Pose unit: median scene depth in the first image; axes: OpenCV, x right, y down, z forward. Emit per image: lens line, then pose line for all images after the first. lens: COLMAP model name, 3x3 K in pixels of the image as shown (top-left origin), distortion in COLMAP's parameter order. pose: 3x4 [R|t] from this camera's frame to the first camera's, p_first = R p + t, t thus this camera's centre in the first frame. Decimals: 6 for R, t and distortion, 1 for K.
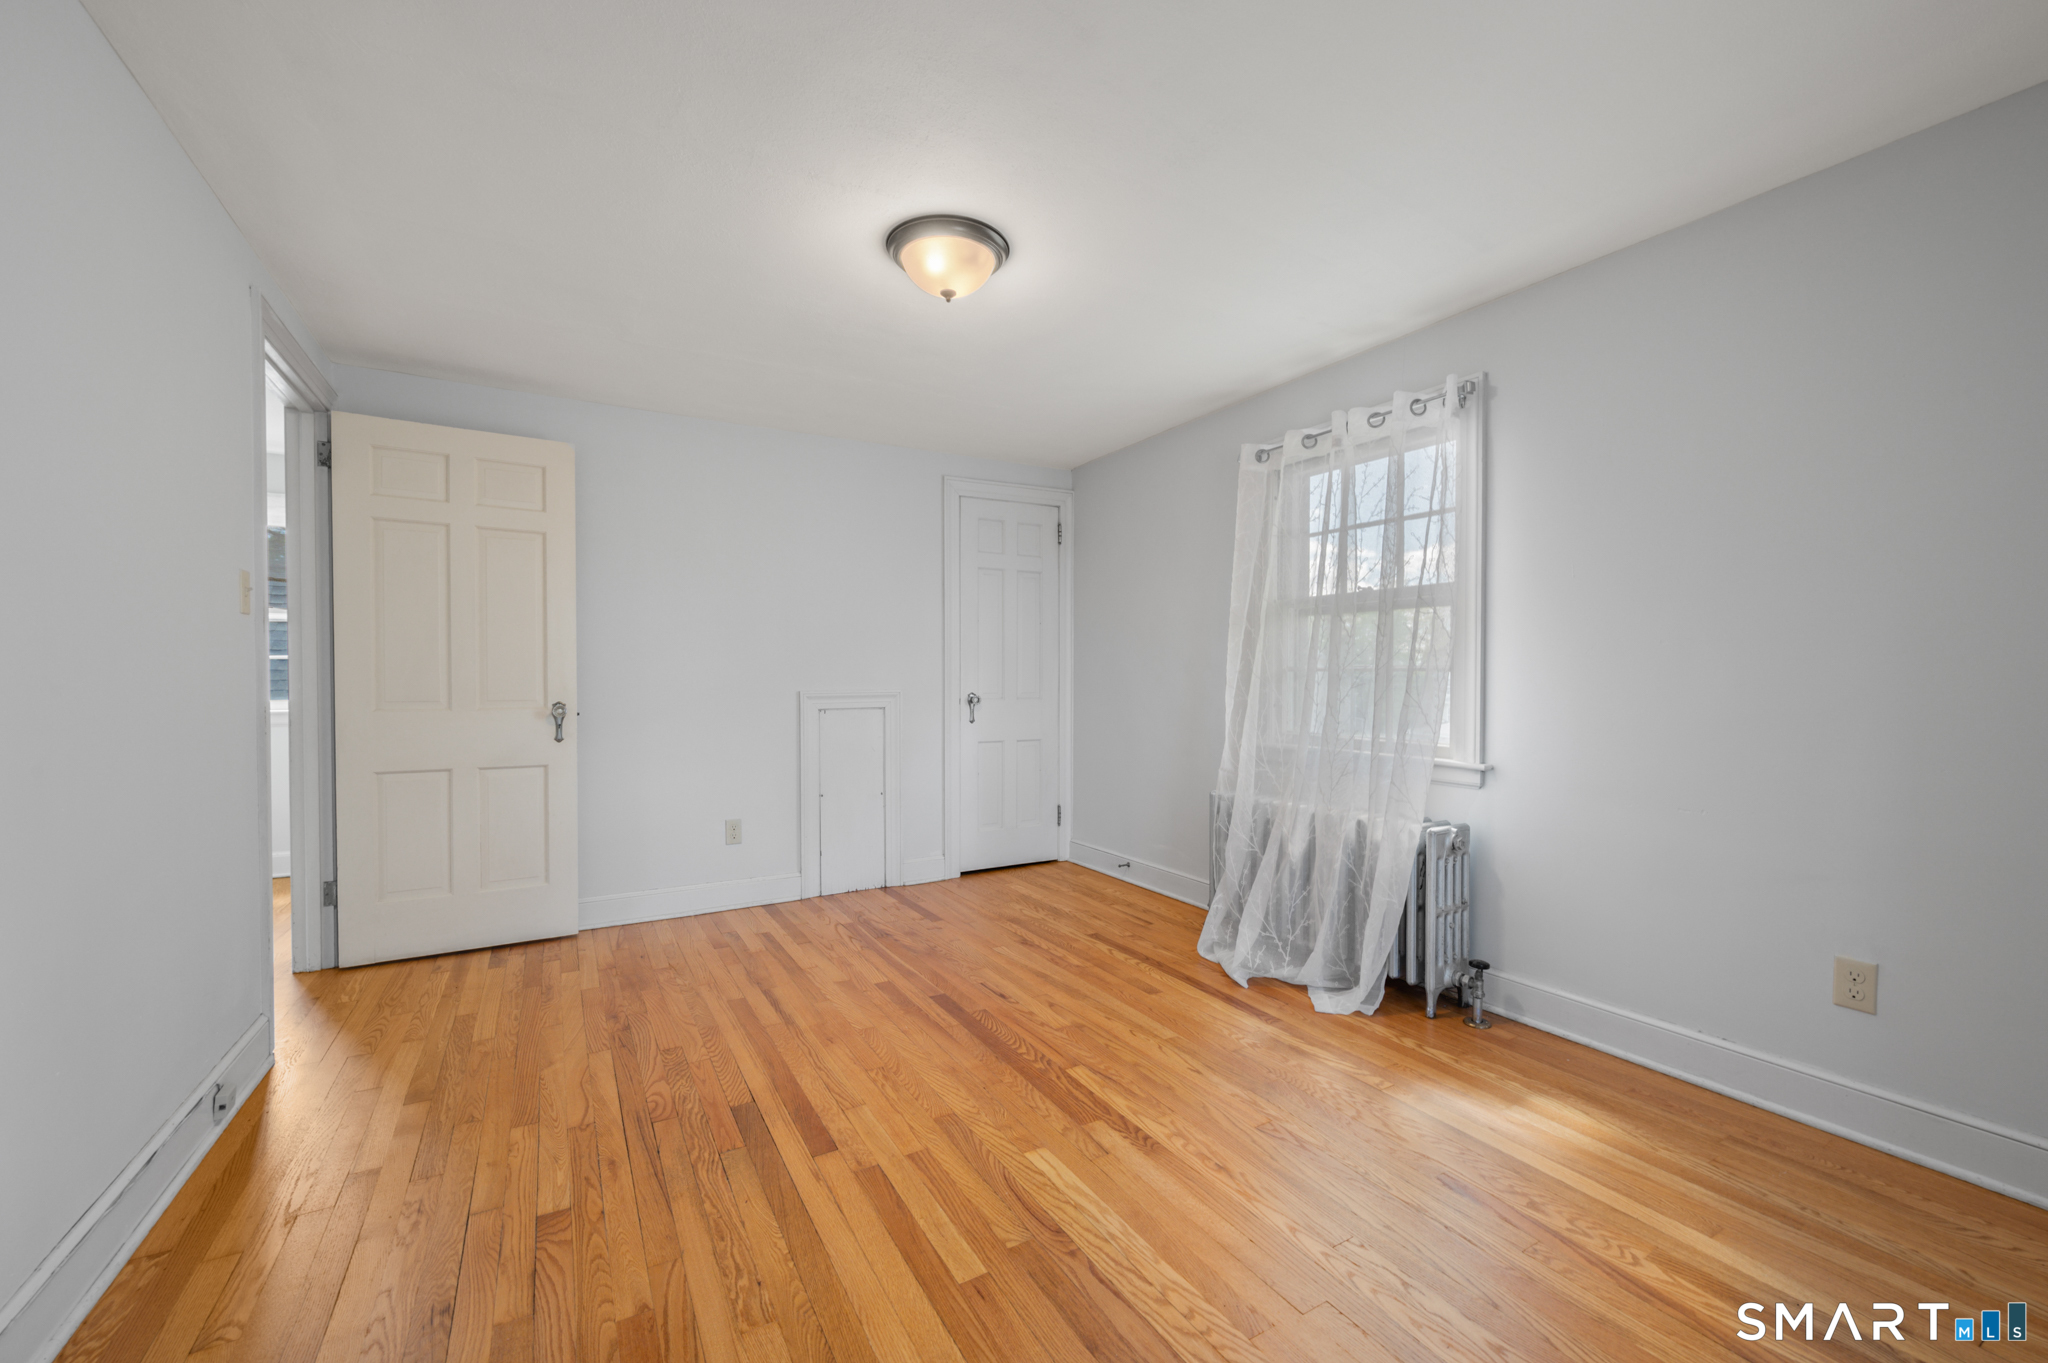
lens RADIAL K [[834.1, 0, 1024.0], [0, 834.1, 681.5], [0, 0, 1]] dist [0.000004, 0.000050]
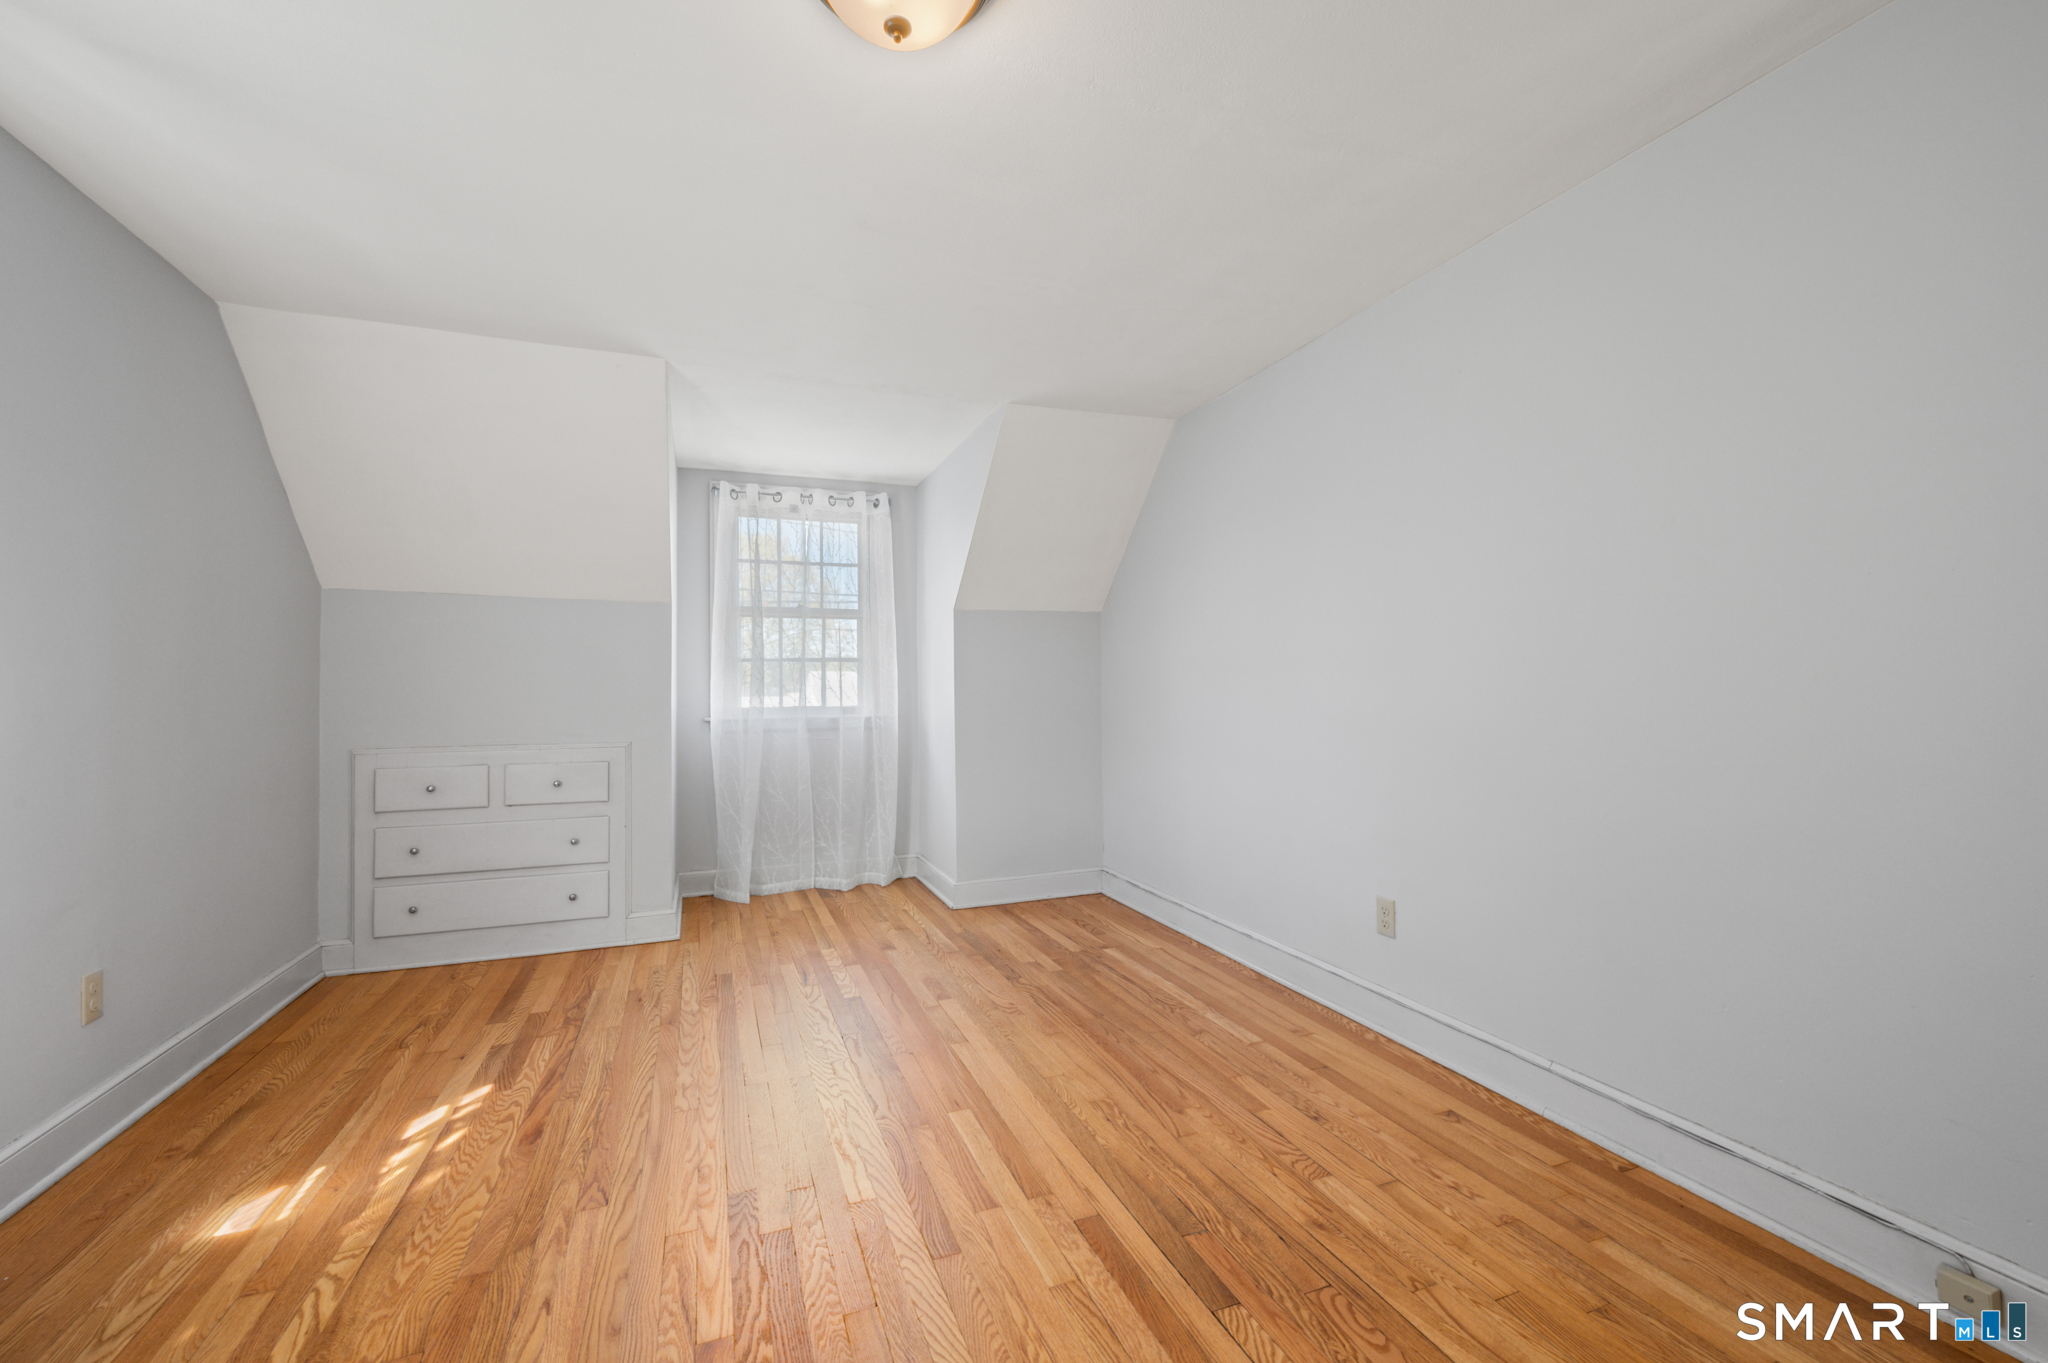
lens RADIAL K [[834.1, 0, 1024.0], [0, 834.1, 681.5], [0, 0, 1]] dist [0.000004, 0.000050]
pose [[-0.988075, 0.011132, 0.153570, -0.329473], [0.010359, 0.999929, -0.005833, -0.010358], [-0.153624, -0.004173, -0.988121, 1.984951]]
